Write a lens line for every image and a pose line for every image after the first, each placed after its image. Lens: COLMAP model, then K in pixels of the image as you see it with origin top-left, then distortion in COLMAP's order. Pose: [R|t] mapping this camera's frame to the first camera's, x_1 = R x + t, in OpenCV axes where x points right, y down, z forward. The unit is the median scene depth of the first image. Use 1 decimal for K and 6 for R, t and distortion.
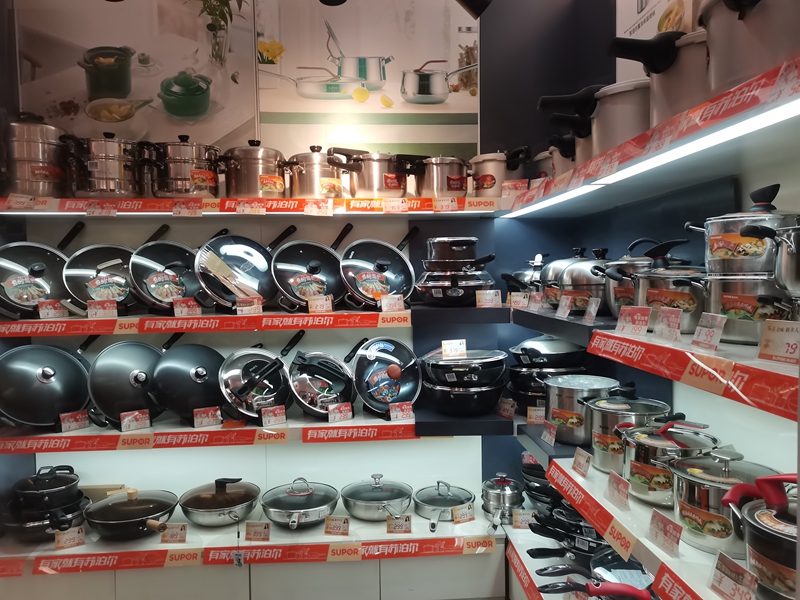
lens RADIAL K [[612.0, 0, 405.5], [0, 612.0, 304.1], [0, 0, 1]] dist [0.057818, -0.049200]
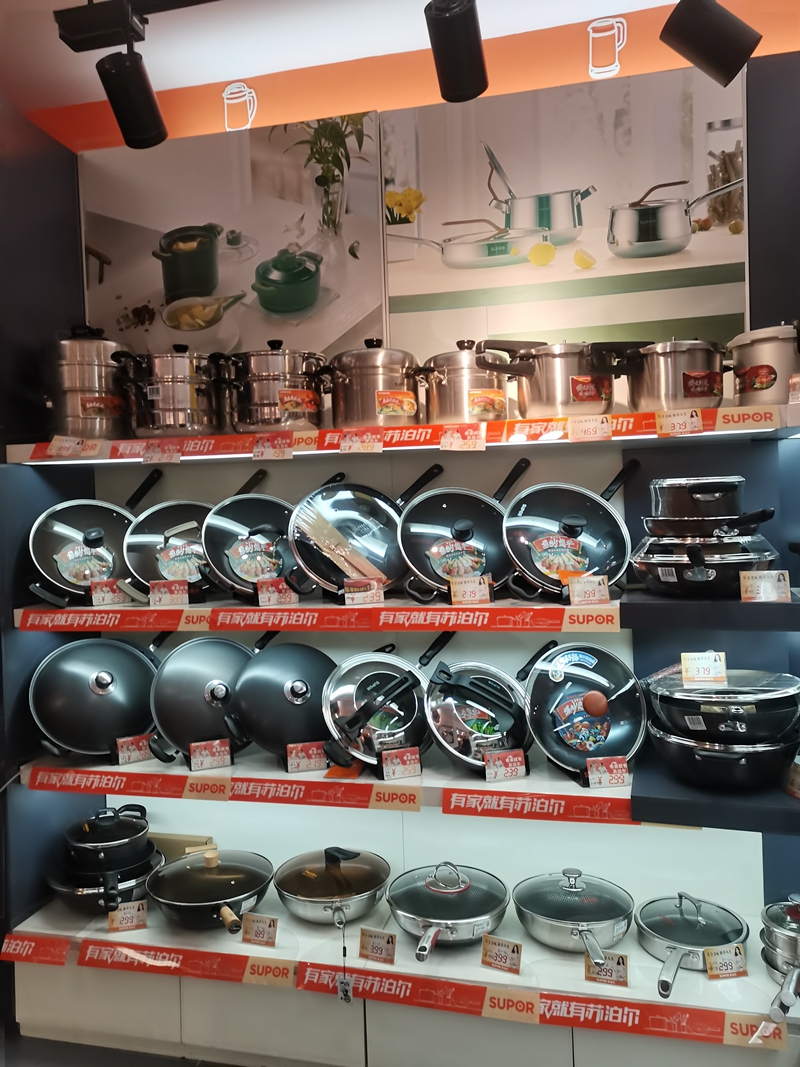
lens RADIAL K [[816.3, 0, 407.2], [0, 816.3, 524.8], [0, 0, 1]] dist [0.057818, -0.049200]
pose [[0.953445, -0.007724, -0.301469, 0.050066], [-0.002953, 0.999385, -0.034946, -0.036382], [0.301553, 0.034209, 0.952835, 0.179848]]
